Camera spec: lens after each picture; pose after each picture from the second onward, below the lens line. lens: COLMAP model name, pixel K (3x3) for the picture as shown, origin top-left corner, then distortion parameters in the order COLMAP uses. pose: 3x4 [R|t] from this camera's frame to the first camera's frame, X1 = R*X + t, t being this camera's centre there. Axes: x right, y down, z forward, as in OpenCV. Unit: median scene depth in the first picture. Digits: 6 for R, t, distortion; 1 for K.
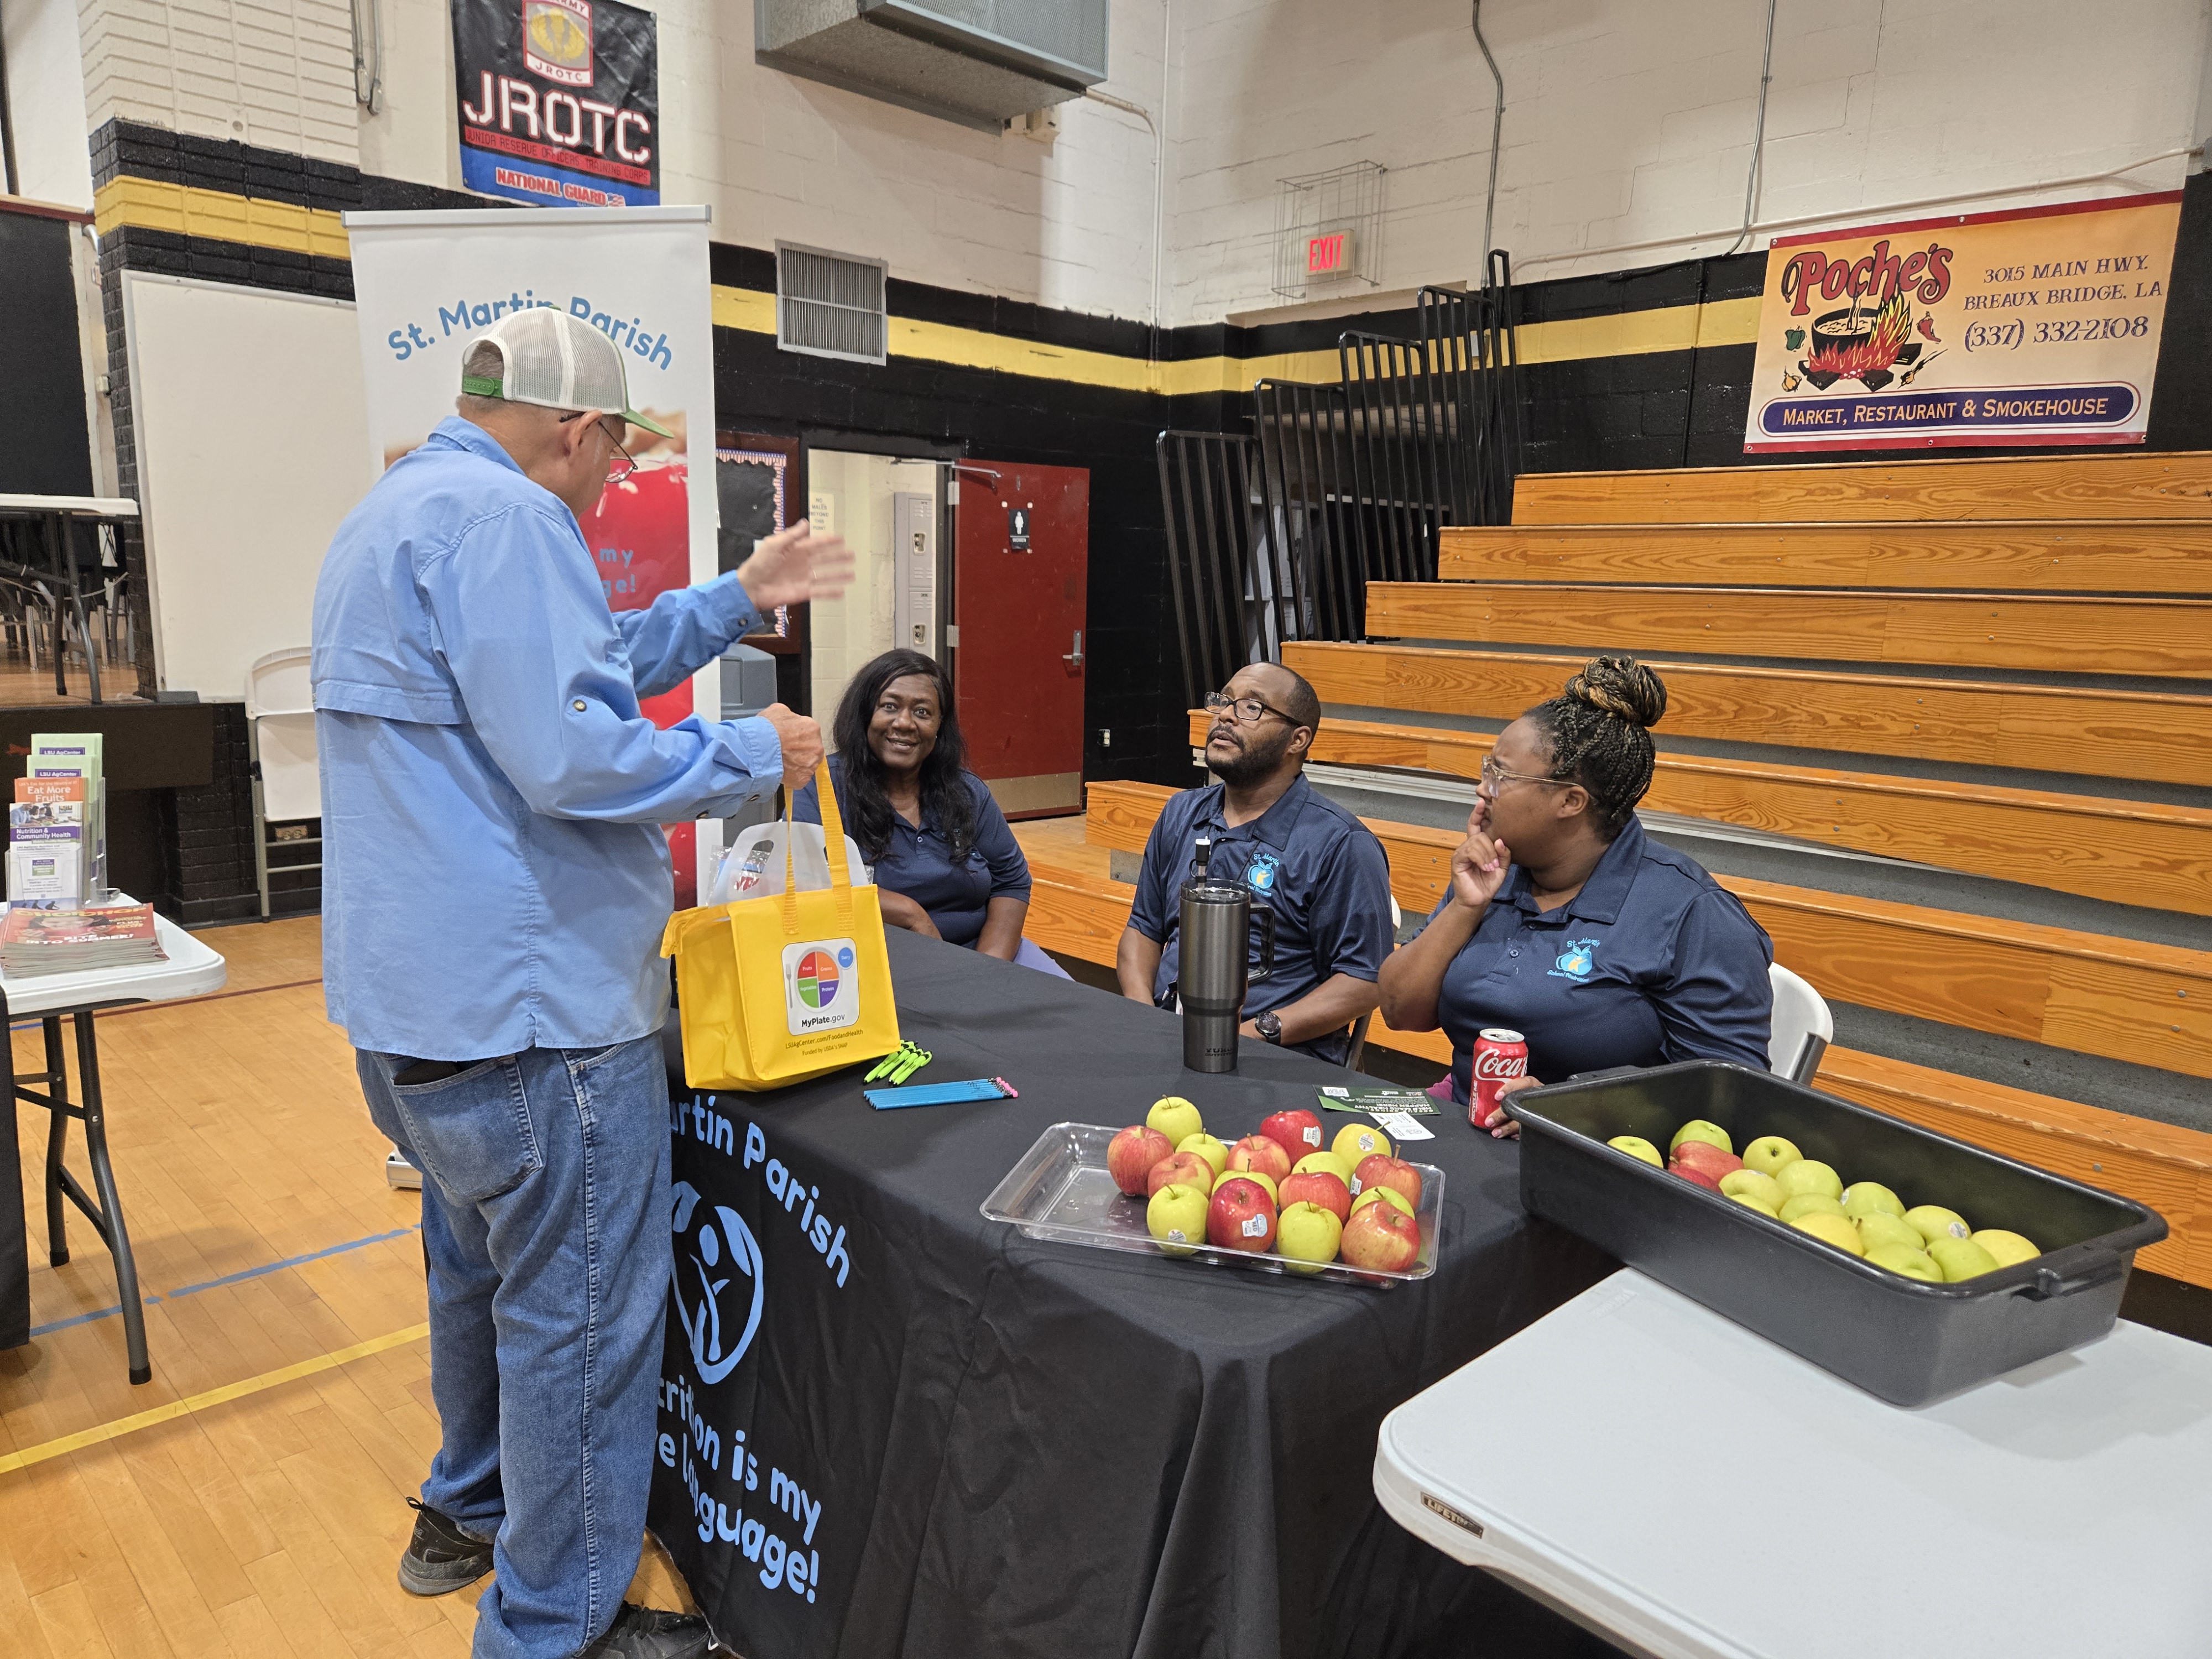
lens RADIAL K [[1487.1, 0, 1106.0], [0, 1487.1, 829.5], [0, 0, 1]] dist [0.056602, -0.040085]
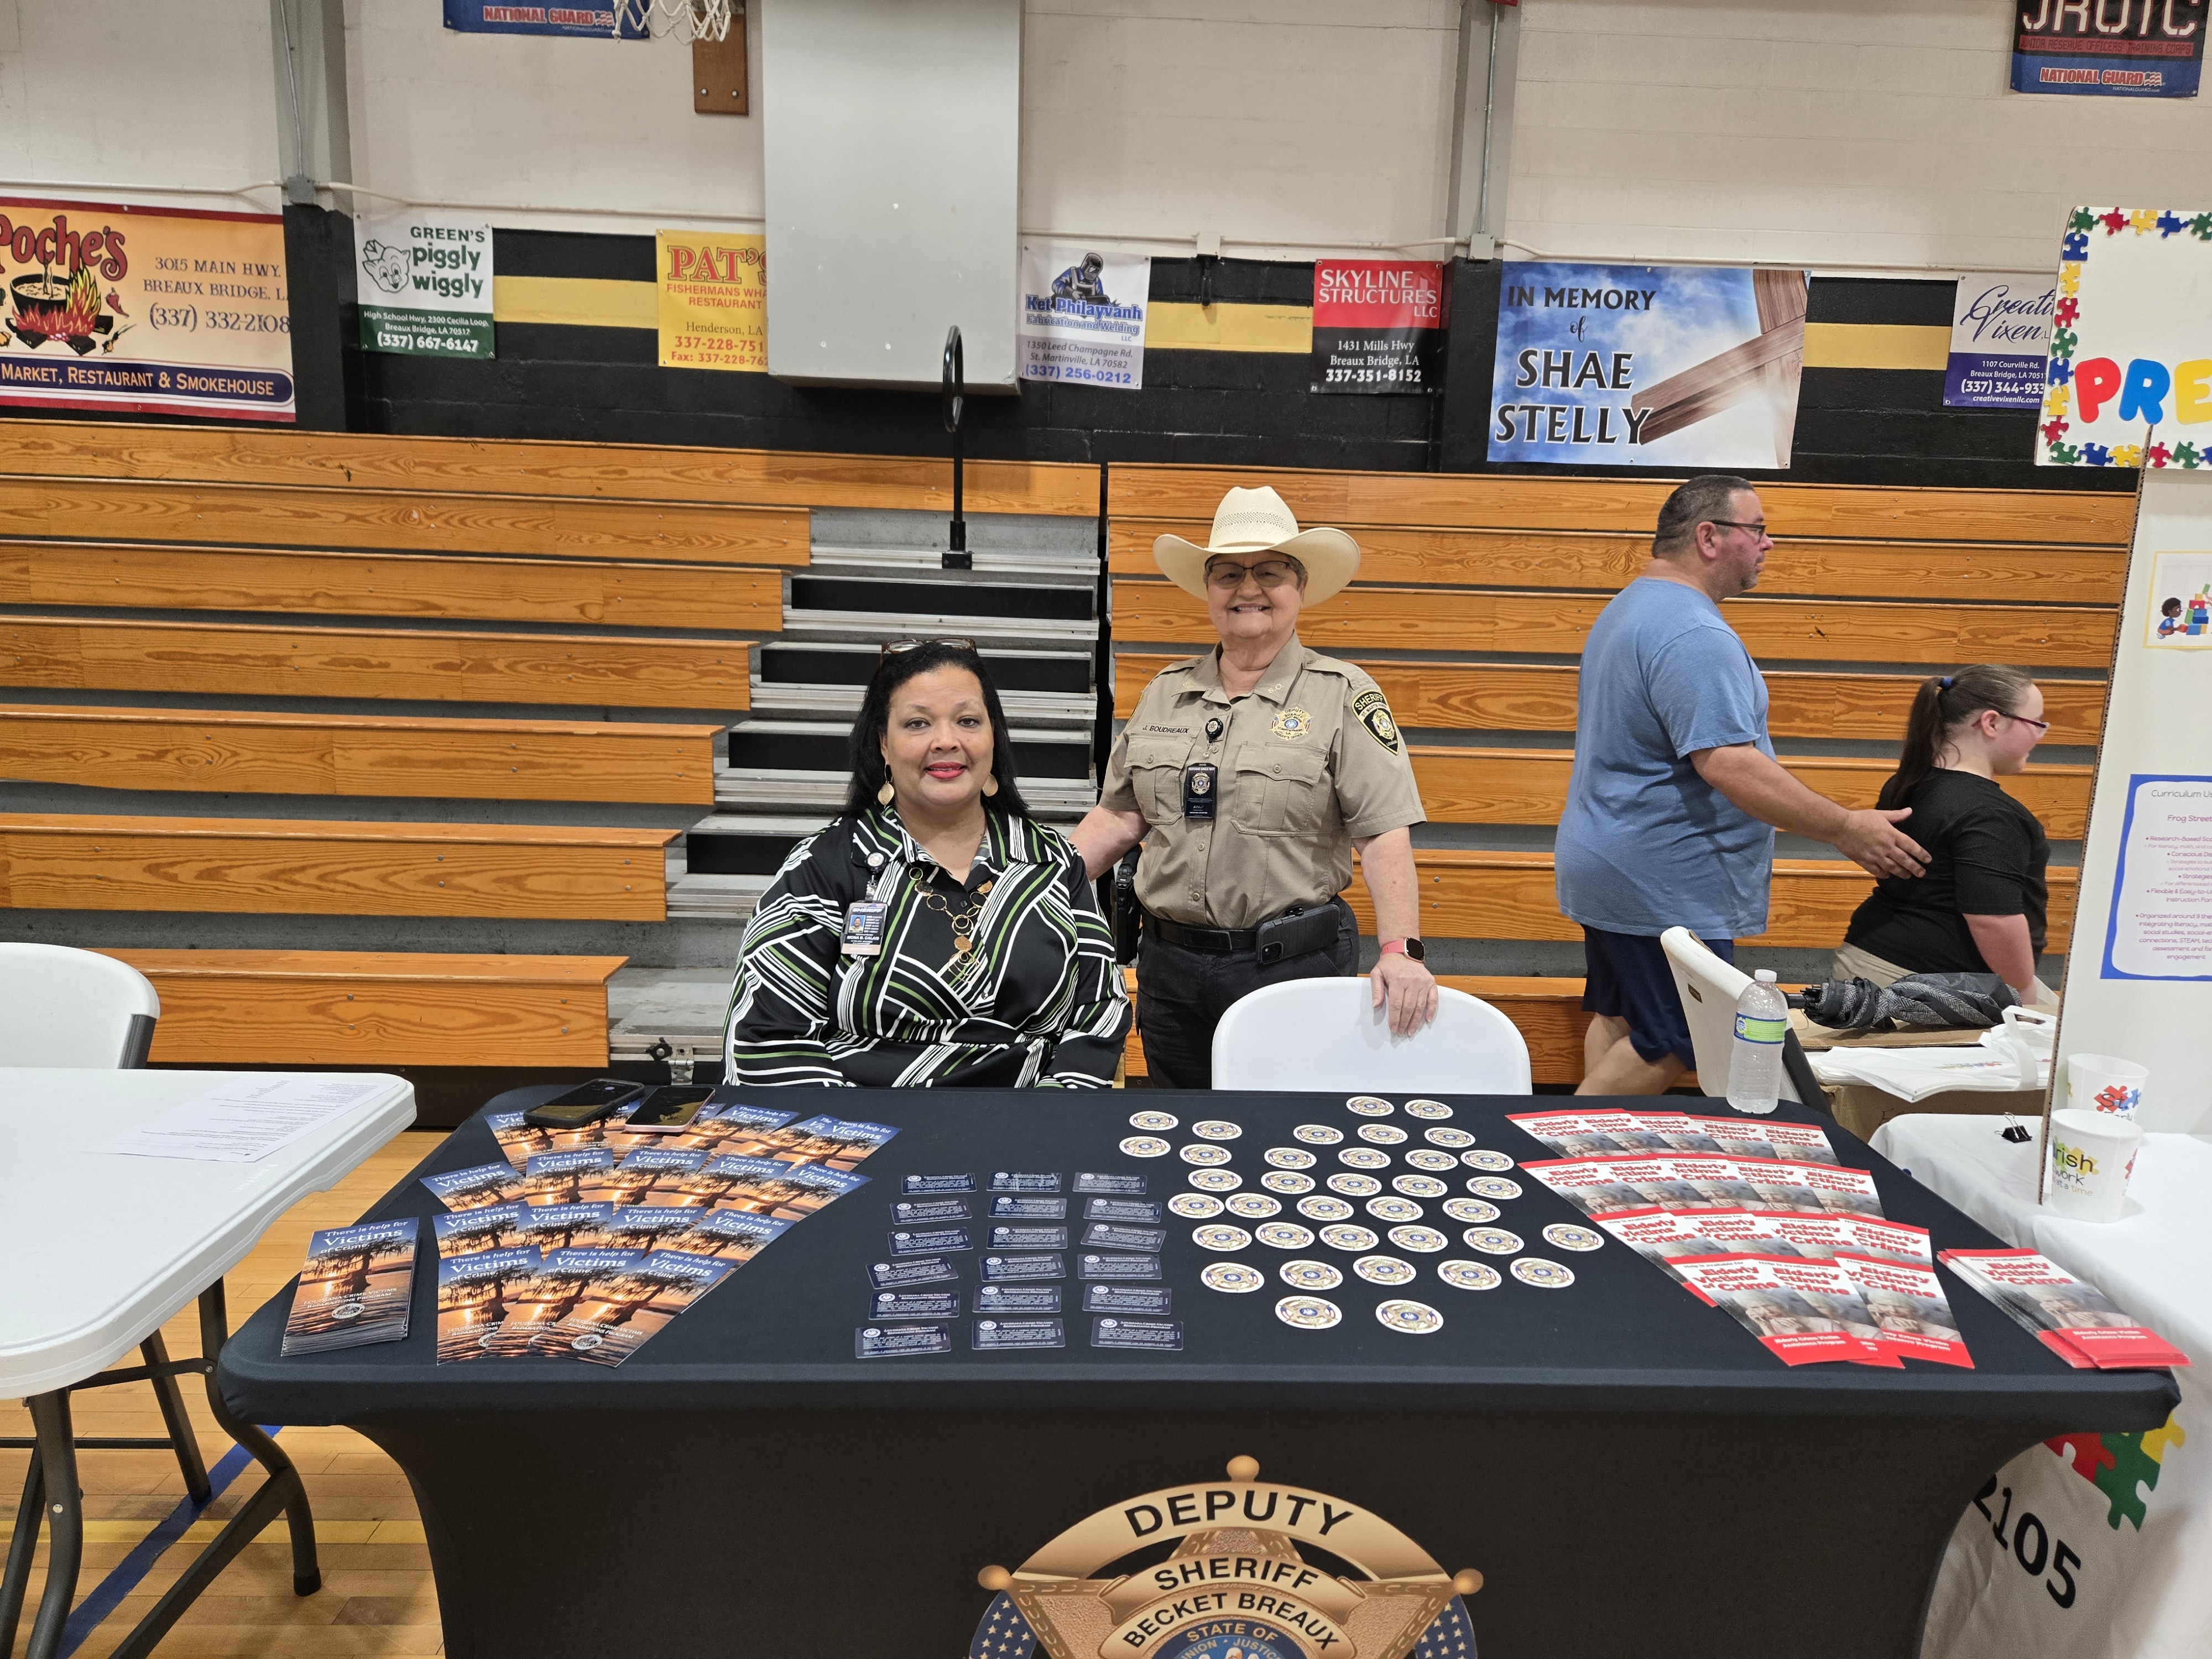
lens RADIAL K [[1487.1, 0, 1106.0], [0, 1487.1, 829.5], [0, 0, 1]] dist [0.056602, -0.040085]
pose [[0.689331, -0.129220, 0.712829, 0.228235], [0.108803, 0.991269, 0.074479, 0.053283], [-0.716229, 0.026217, 0.697372, -0.320744]]
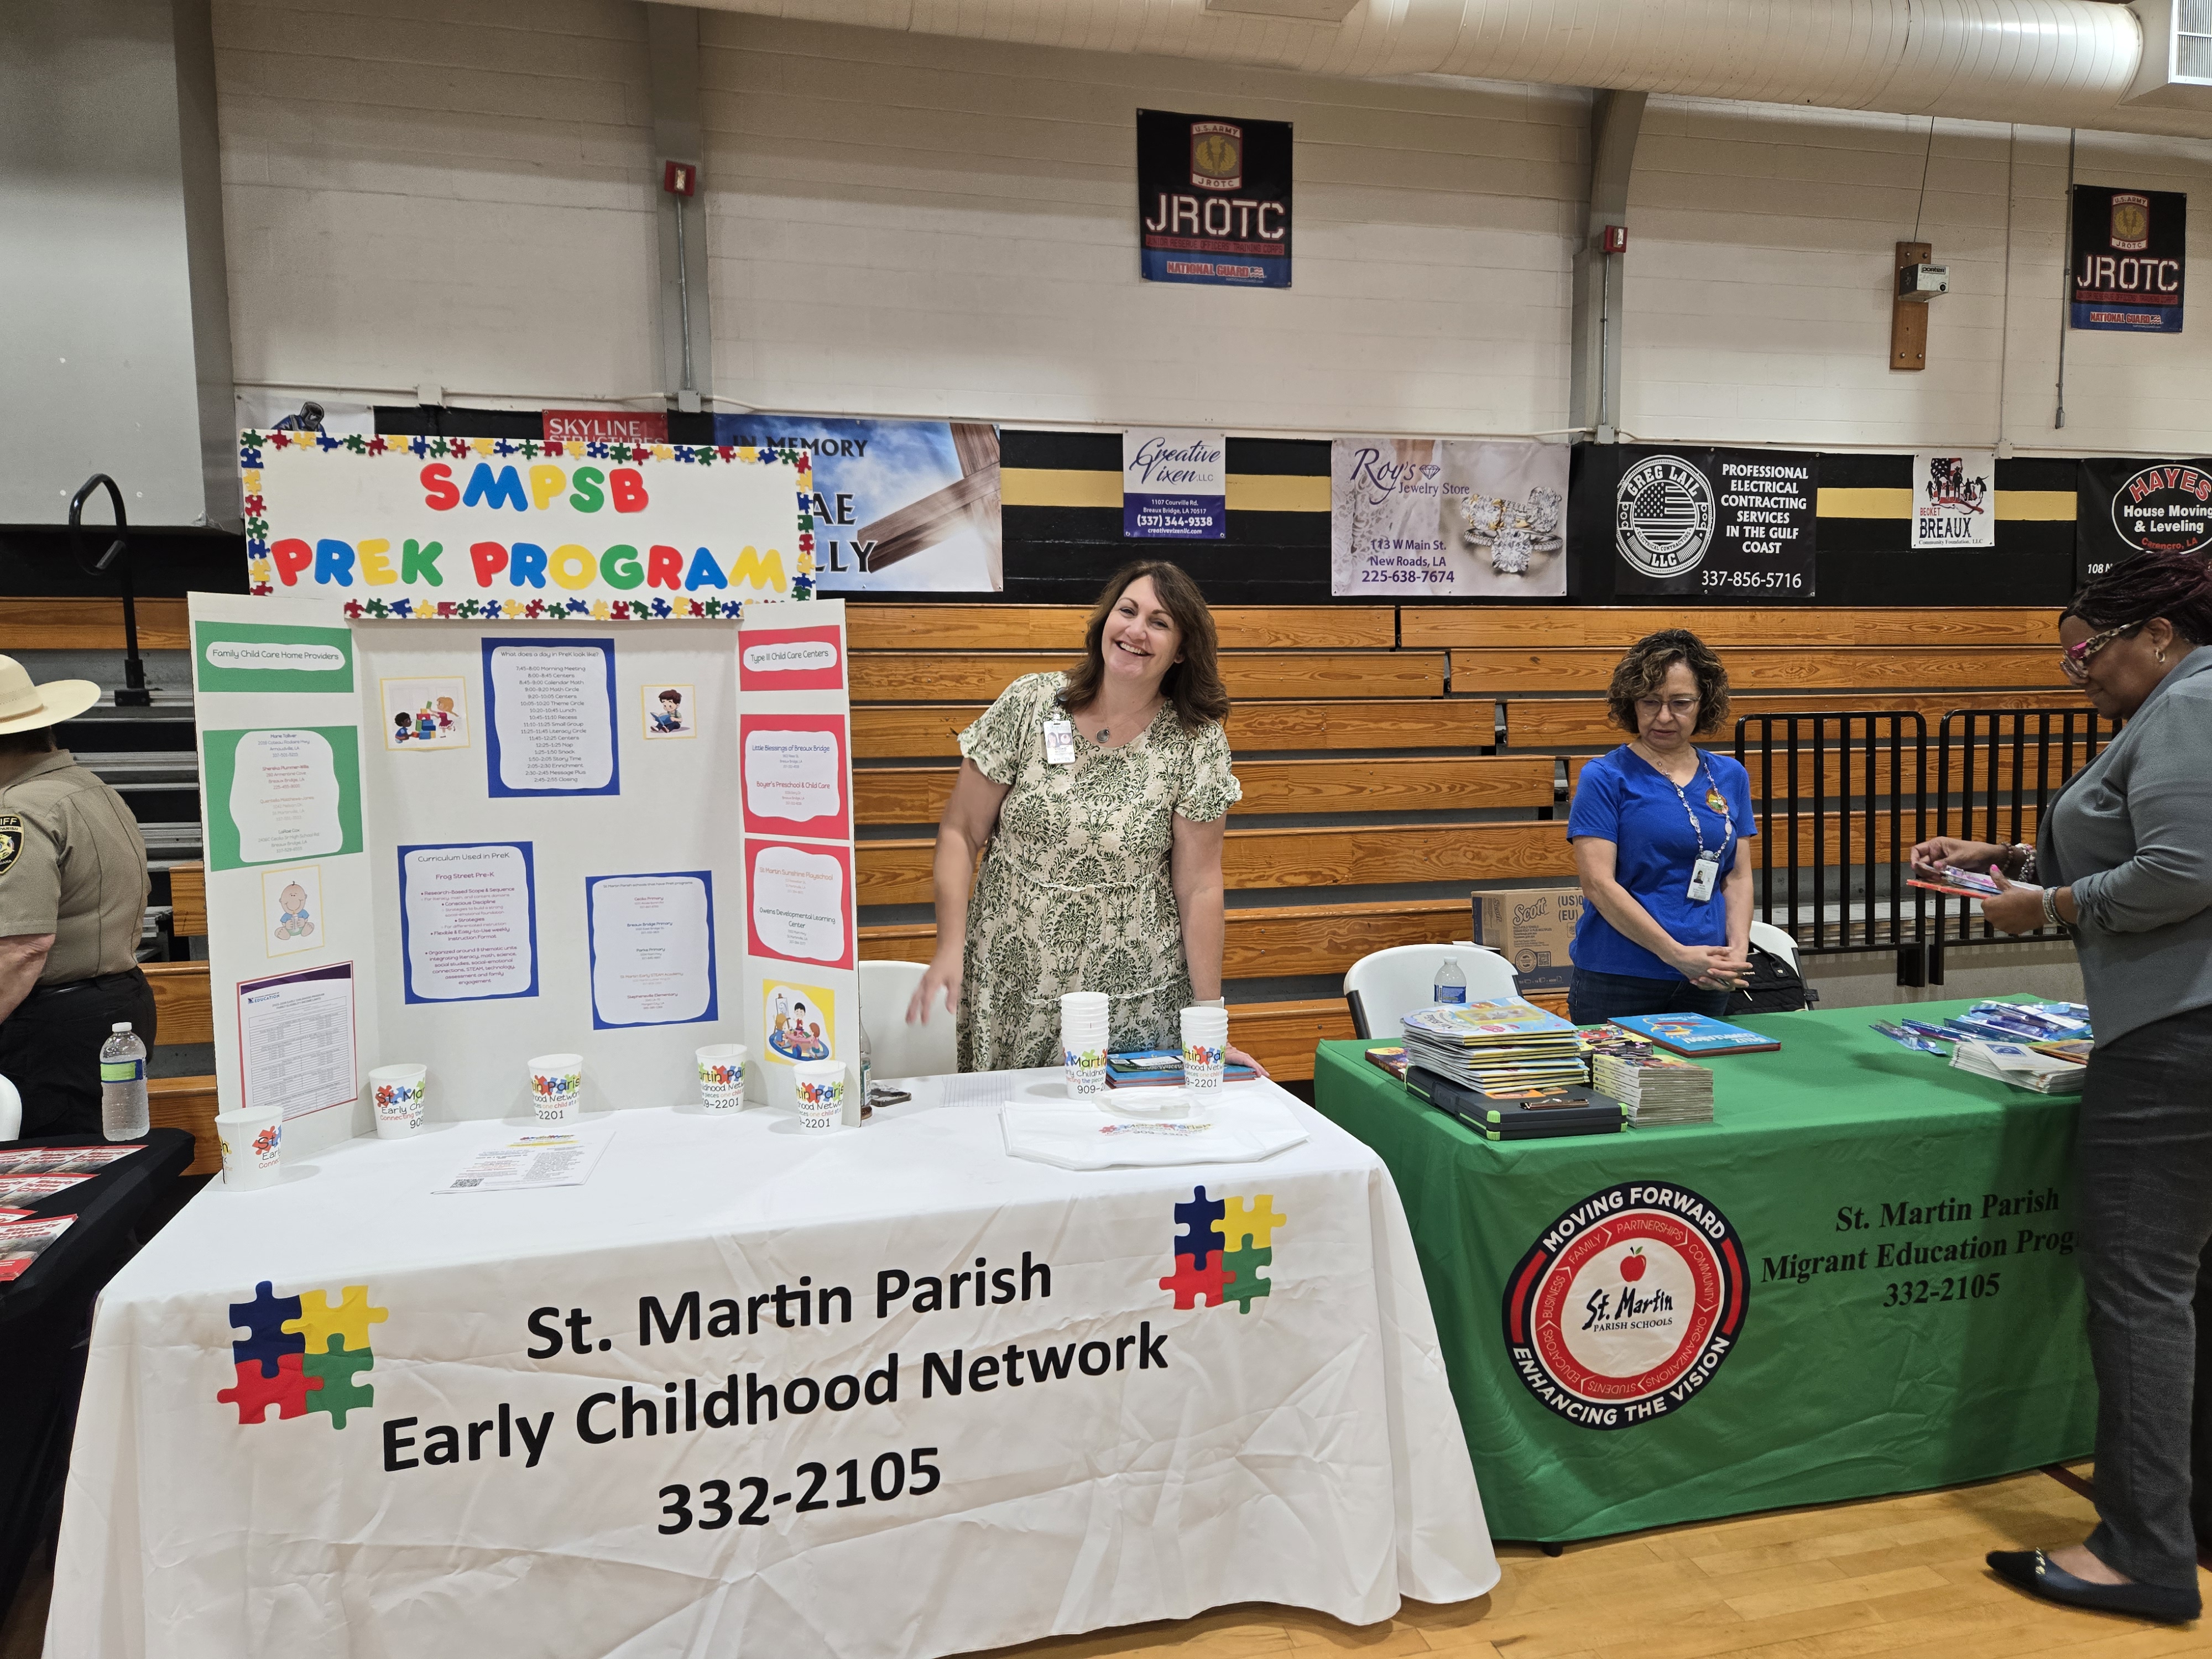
lens RADIAL K [[1481.9, 0, 1106.0], [0, 1481.9, 829.5], [0, 0, 1]] dist [0.057203, -0.061972]
pose [[0.513311, -0.112611, 0.850782, 0.371983], [0.165386, 0.985751, 0.030692, 0.111511], [-0.842116, 0.124954, 0.524621, -0.682175]]
